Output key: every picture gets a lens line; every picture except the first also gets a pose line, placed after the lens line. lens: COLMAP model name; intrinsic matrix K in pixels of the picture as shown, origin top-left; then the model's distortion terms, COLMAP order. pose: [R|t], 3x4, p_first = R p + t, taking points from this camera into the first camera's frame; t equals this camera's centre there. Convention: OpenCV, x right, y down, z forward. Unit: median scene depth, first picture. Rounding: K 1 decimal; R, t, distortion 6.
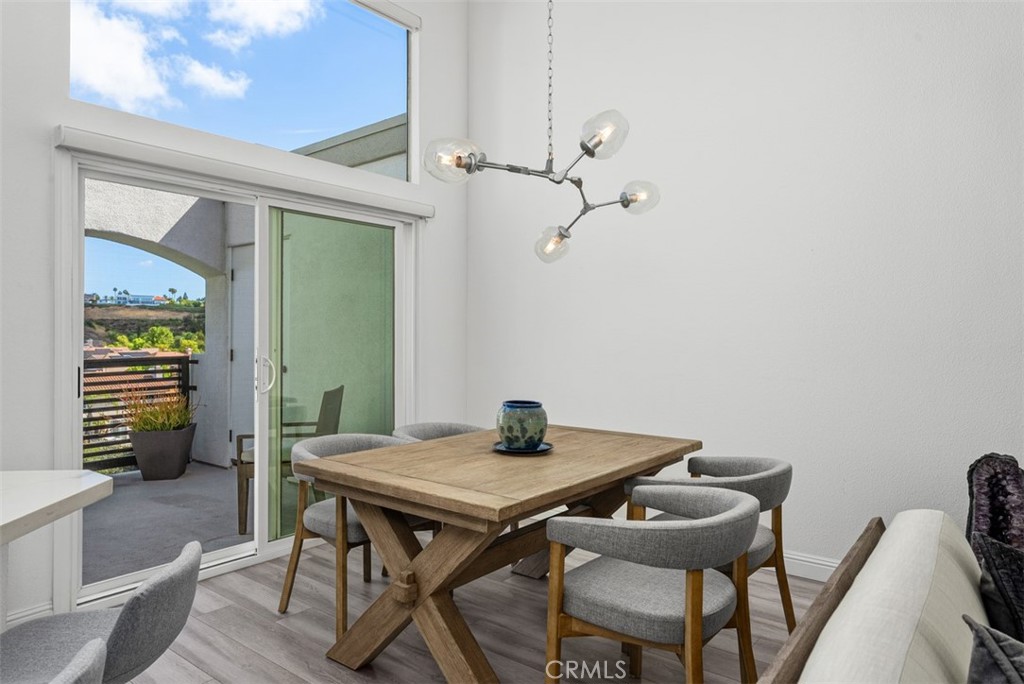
lens RADIAL K [[653.4, 0, 504.2], [0, 653.4, 323.1], [0, 0, 1]] dist [-0.008047, -0.000553]
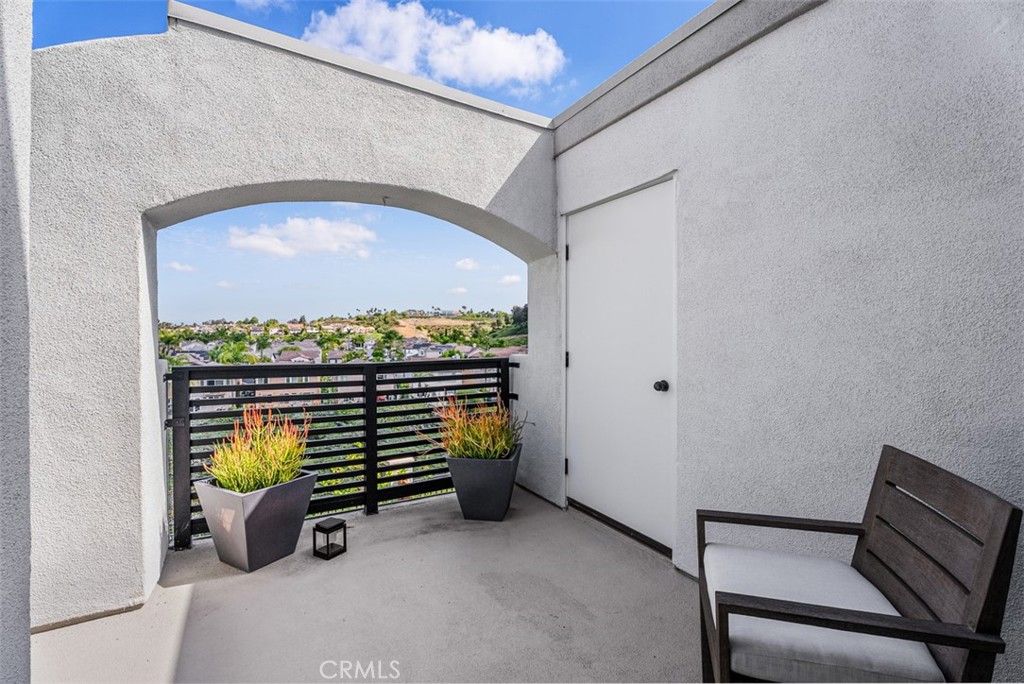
lens RADIAL K [[459.4, 0, 510.4], [0, 459.4, 341.7], [0, 0, 1]] dist [-0.002897, 0.001601]
pose [[0.931958, 0.007102, -0.362496, -0.288321], [0.004402, 0.999513, 0.030902, 0.012379], [0.362539, -0.030395, 0.931473, 0.487904]]
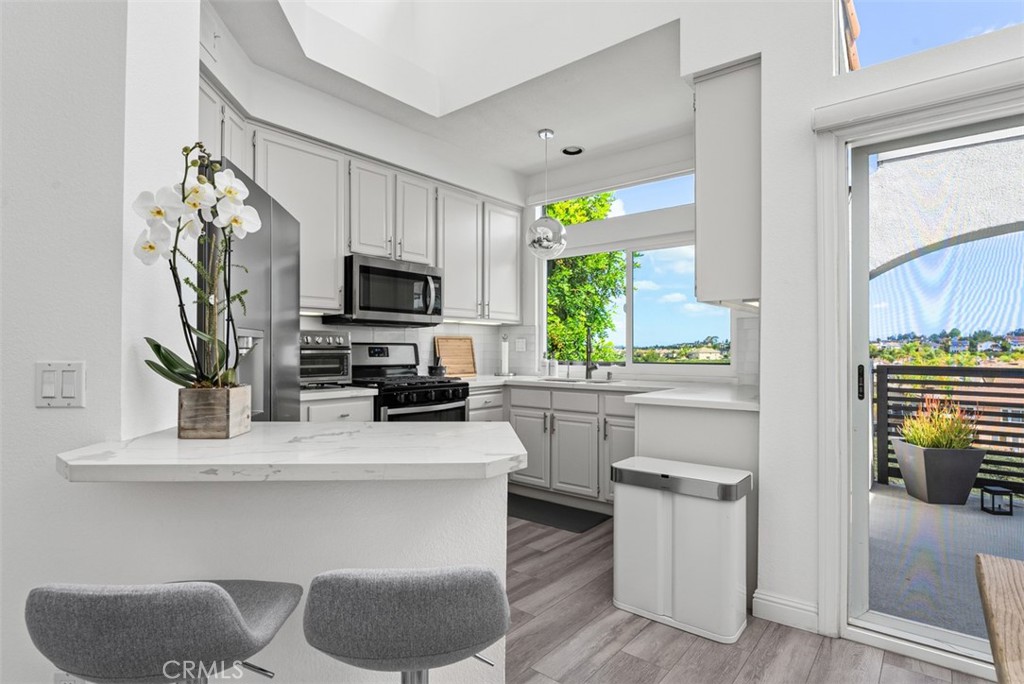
lens RADIAL K [[523.3, 0, 511.3], [0, 523.3, 348.2], [0, 0, 1]] dist [-0.019743, 0.003041]
pose [[-0.018432, -0.007231, -0.999804, 0.038855], [0.018895, 0.999793, -0.007579, 0.019055], [0.999652, -0.019031, -0.018292, 0.245707]]
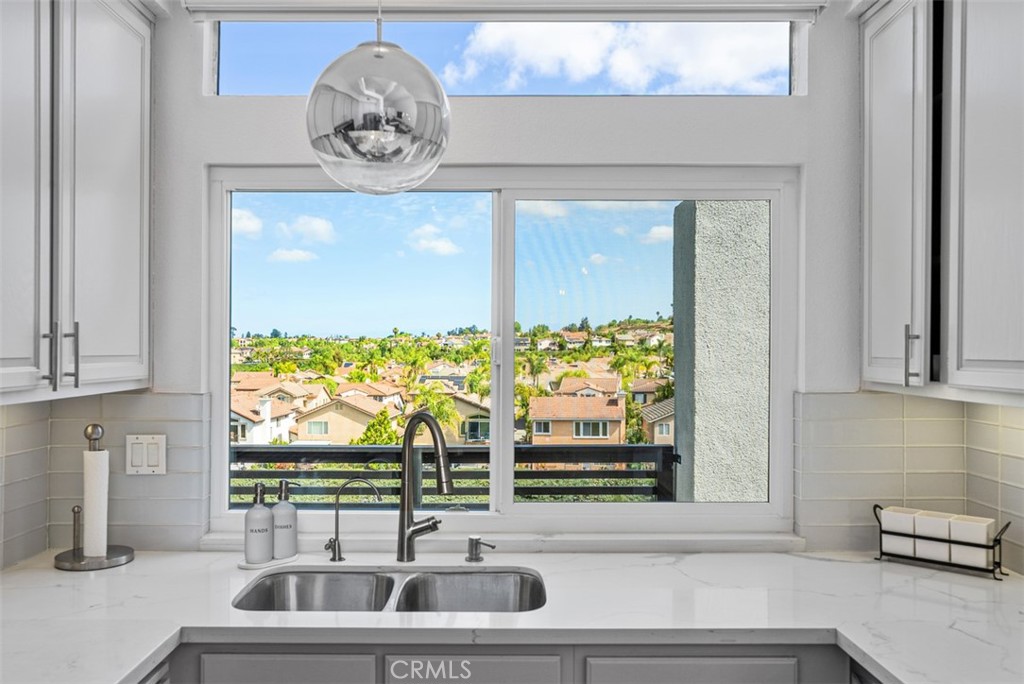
lens RADIAL K [[827.1, 0, 487.9], [0, 827.1, 345.5], [0, 0, 1]] dist [-0.009377, 0.011848]
pose [[0.611076, -0.005687, -0.791552, -0.344538], [0.016250, 0.999854, 0.005362, -0.043375], [0.791405, -0.016139, 0.611079, 0.133896]]
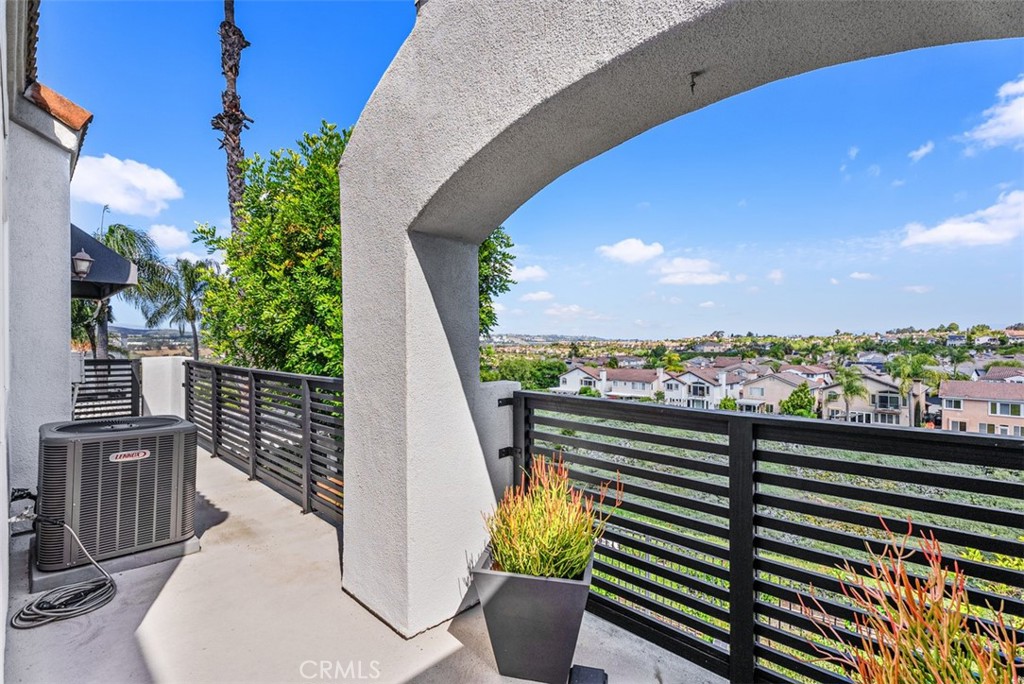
lens RADIAL K [[459.4, 0, 512.8], [0, 459.4, 349.0], [0, 0, 1]] dist [-0.002897, 0.001601]
pose [[-0.073252, 0.009172, -0.997271, -0.348199], [0.017935, 0.999808, 0.007878, 0.008246], [0.997152, -0.017309, -0.073402, 0.809286]]
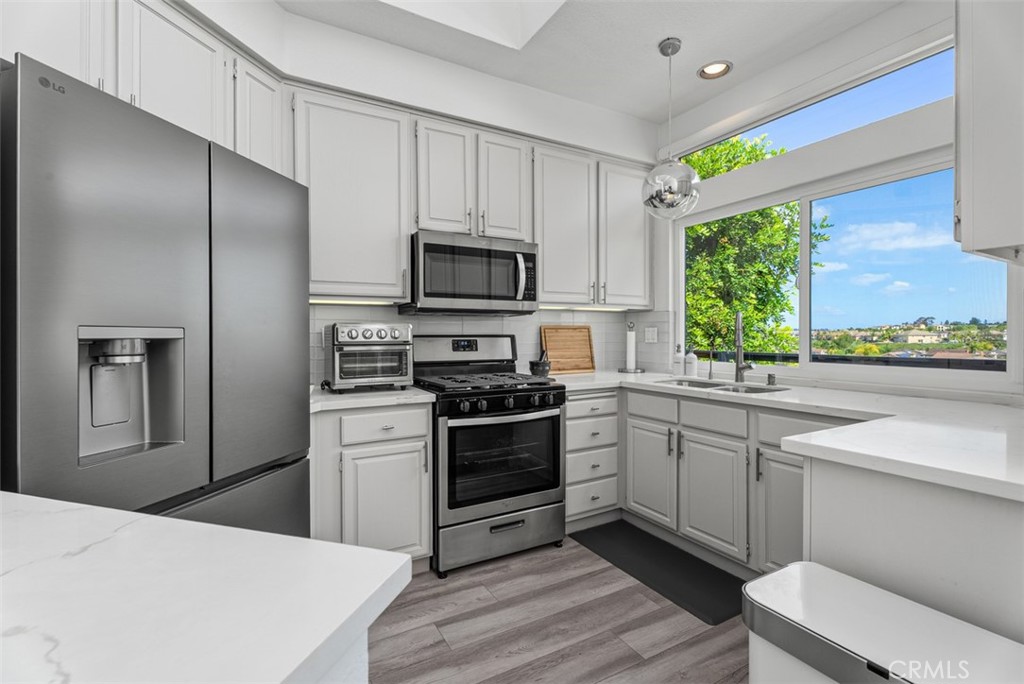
lens RADIAL K [[459.4, 0, 510.3], [0, 459.4, 335.6], [0, 0, 1]] dist [-0.002897, 0.001601]
pose [[-0.376957, 0.000618, -0.926231, -0.163360], [0.020783, 0.999754, -0.007791, 0.010238], [0.925998, -0.022187, -0.376877, 0.298425]]
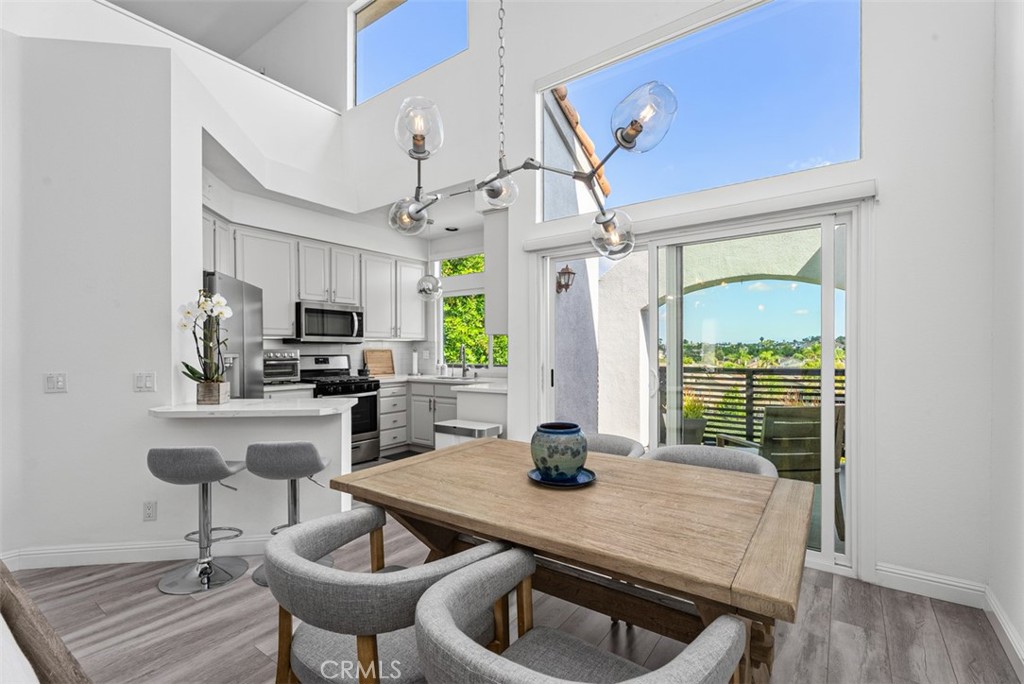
lens RADIAL K [[459.4, 0, 512.9], [0, 459.4, 355.9], [0, 0, 1]] dist [-0.002897, 0.001601]
pose [[0.045925, 0.005889, -0.998928, 0.292265], [0.024010, 0.999687, 0.006997, 0.008963], [0.998656, -0.024306, 0.045769, 0.394643]]
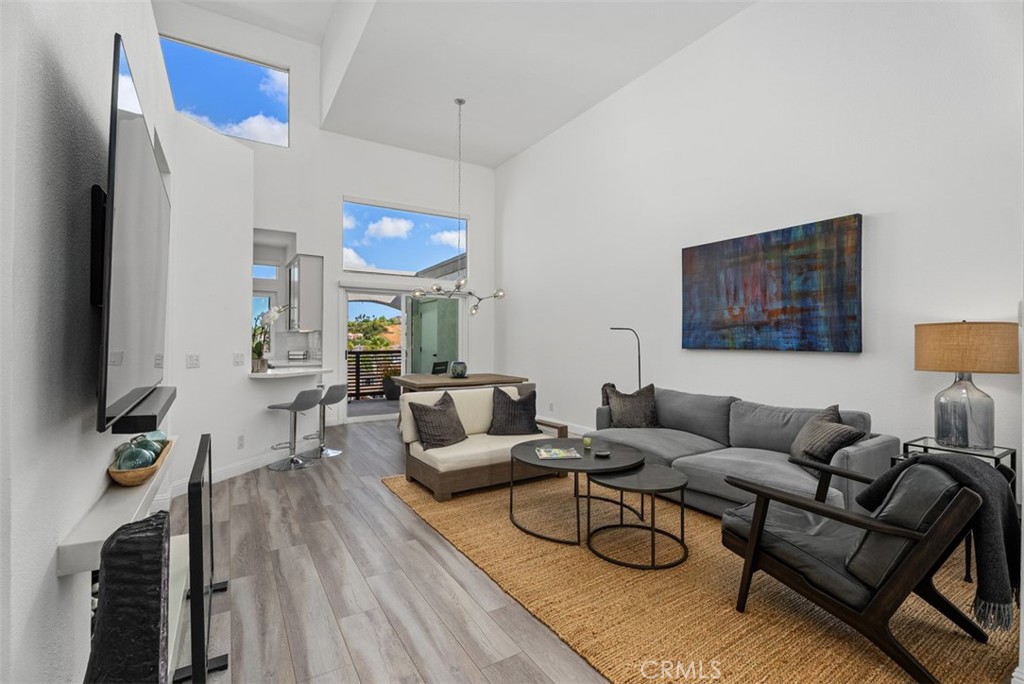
lens RADIAL K [[459.4, 0, 498.9], [0, 459.4, 338.2], [0, 0, 1]] dist [-0.002897, 0.001601]
pose [[0.932109, -0.002700, -0.362168, 0.447997], [0.006764, 0.999928, 0.009954, -0.006572], [0.362115, -0.011728, 0.932060, -0.442451]]
